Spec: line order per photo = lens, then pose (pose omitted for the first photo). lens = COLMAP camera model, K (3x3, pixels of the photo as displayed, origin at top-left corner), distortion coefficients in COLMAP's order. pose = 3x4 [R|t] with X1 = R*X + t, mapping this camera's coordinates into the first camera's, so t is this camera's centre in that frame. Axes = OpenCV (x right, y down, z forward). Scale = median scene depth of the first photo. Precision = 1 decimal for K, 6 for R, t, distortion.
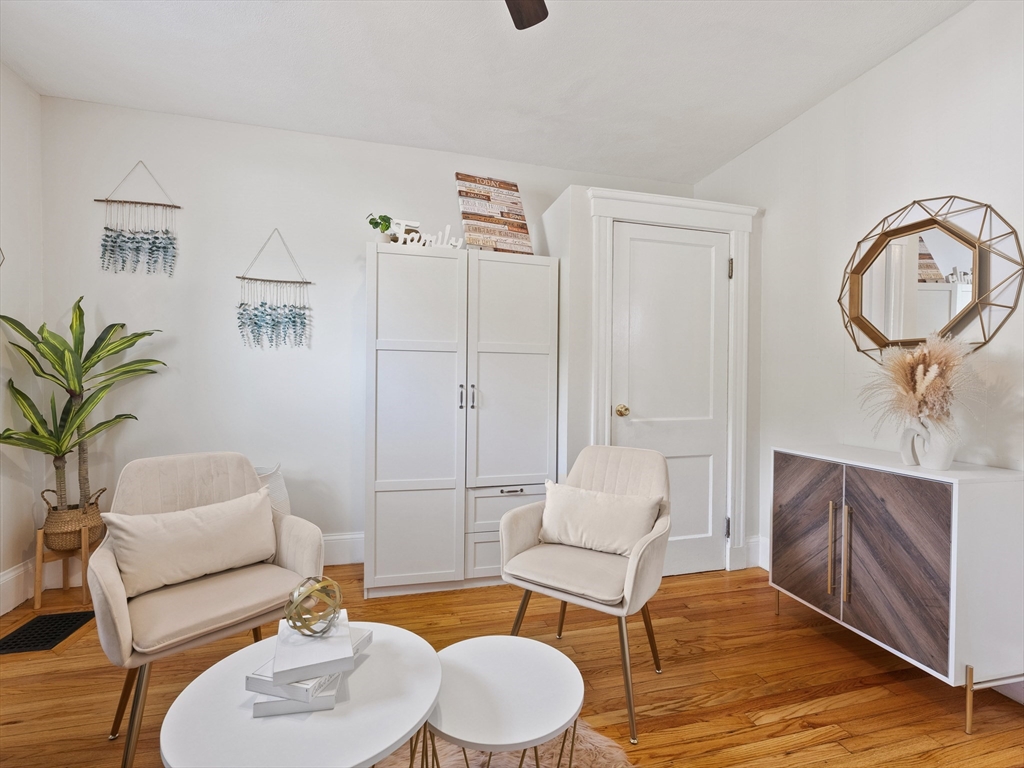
lens RADIAL K [[473.3, 0, 514.2], [0, 473.3, 396.3], [0, 0, 1]] dist [-0.001460, 0.000855]
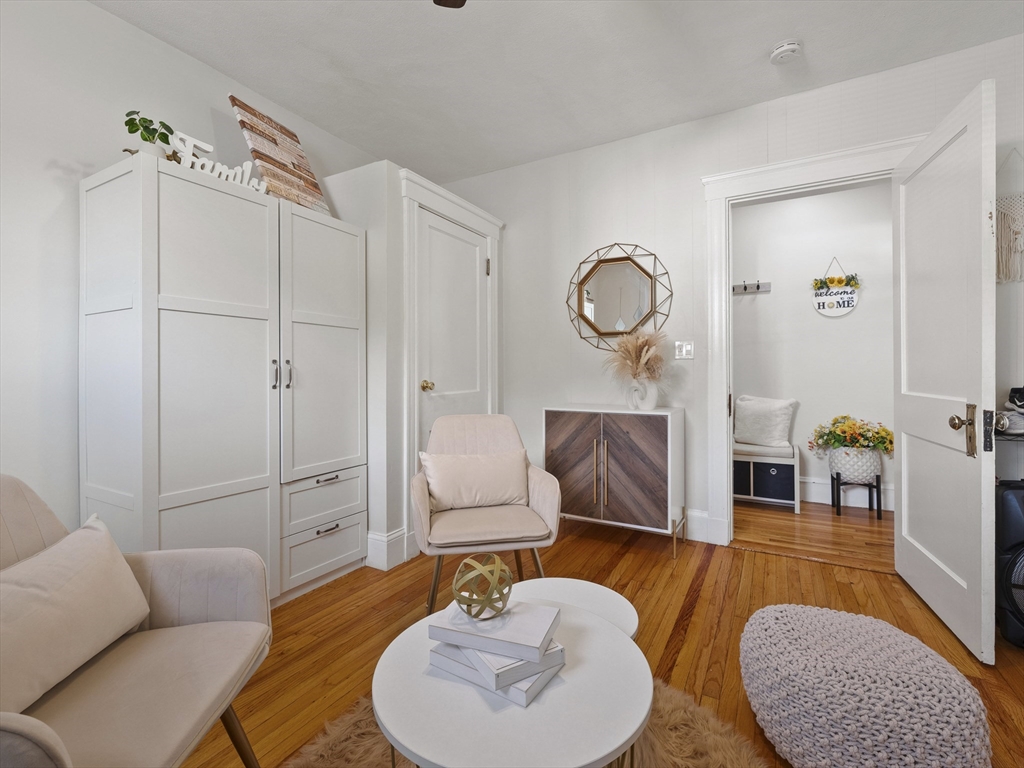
lens RADIAL K [[464.5, 0, 513.2], [0, 464.5, 380.8], [0, 0, 1]] dist [-0.001795, 0.000520]
pose [[0.699545, -0.025322, 0.714140, -0.407752], [0.030145, 0.999528, 0.005913, 0.020100], [-0.713953, 0.017392, 0.699978, 0.137134]]
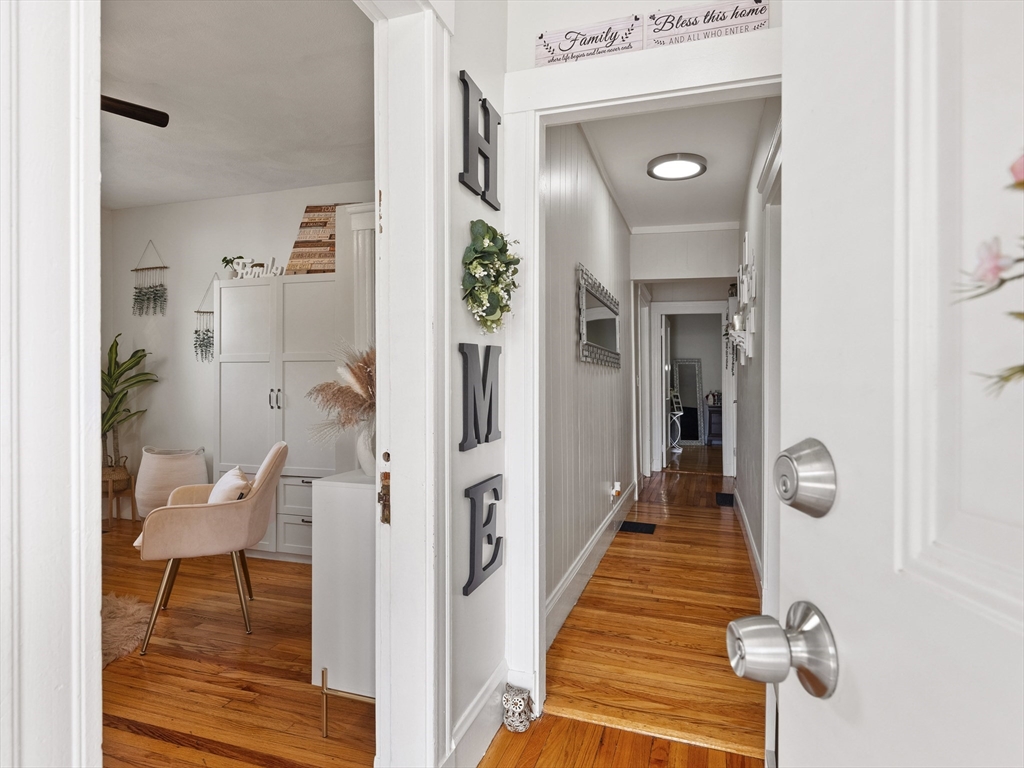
lens RADIAL K [[567.9, 0, 515.8], [0, 567.9, 398.4], [0, 0, 1]] dist [0.003303, 0.000663]
pose [[0.838783, 0.007212, -0.544418, 1.213558], [-0.011858, 0.999917, -0.005025, -0.000397], [0.544336, 0.010670, 0.838799, 0.127238]]
